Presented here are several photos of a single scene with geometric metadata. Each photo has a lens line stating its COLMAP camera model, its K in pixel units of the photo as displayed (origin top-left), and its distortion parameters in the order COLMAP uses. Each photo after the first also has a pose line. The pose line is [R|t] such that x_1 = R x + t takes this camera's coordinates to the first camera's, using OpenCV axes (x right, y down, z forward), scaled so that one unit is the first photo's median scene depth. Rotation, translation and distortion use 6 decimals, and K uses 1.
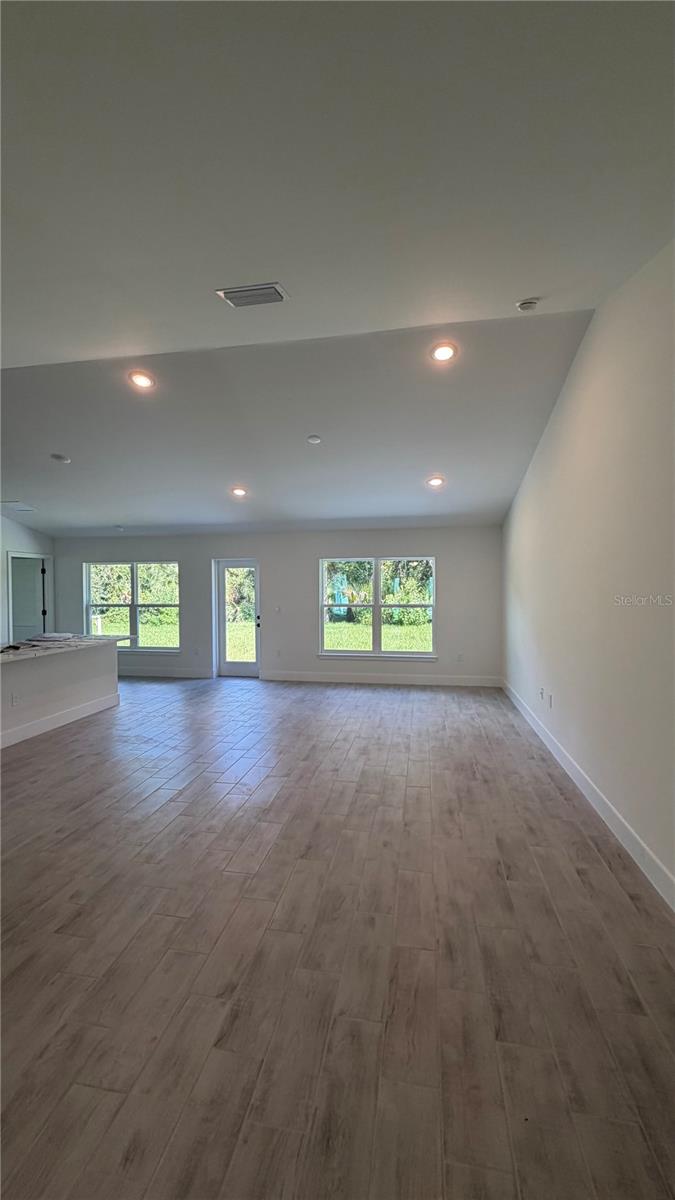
lens RADIAL K [[485.4, 0, 337.5], [0, 485.4, 600.0], [0, 0, 1]] dist [0.008534, -0.000013]
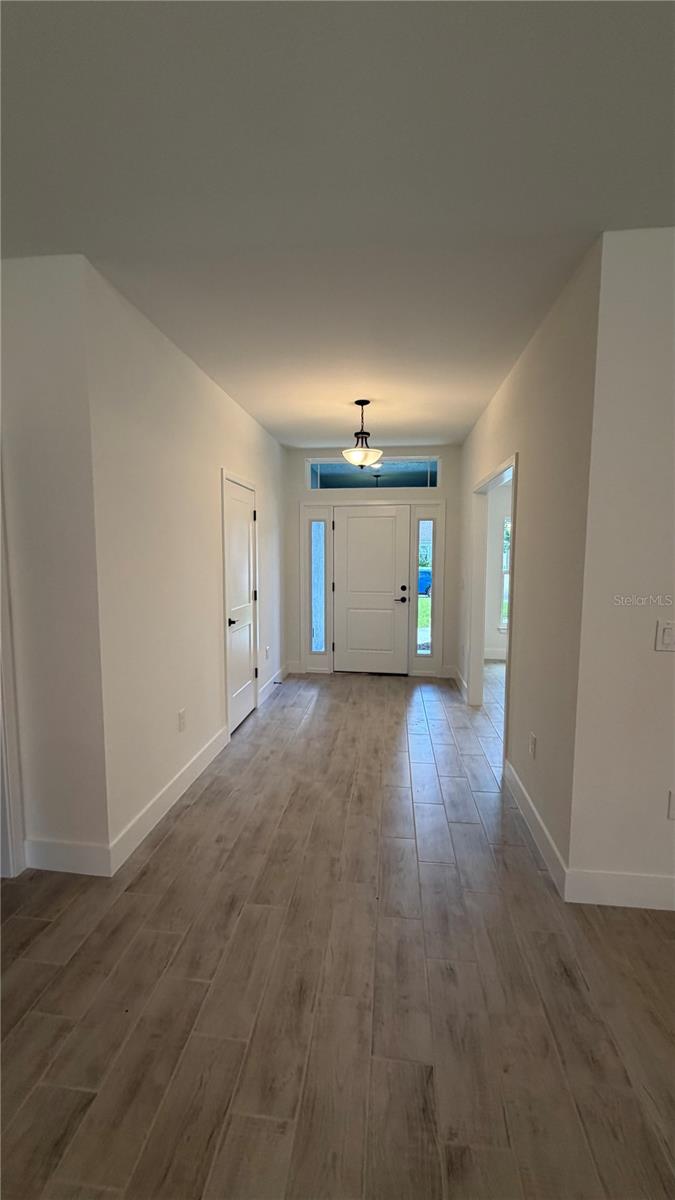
lens RADIAL K [[485.4, 0, 337.5], [0, 485.4, 600.0], [0, 0, 1]] dist [0.008534, -0.000013]
pose [[-0.997990, 0.008264, -0.062832, -0.034416], [-0.000287, 0.990862, 0.134881, -0.032182], [0.063372, 0.134628, -0.988868, 1.722612]]
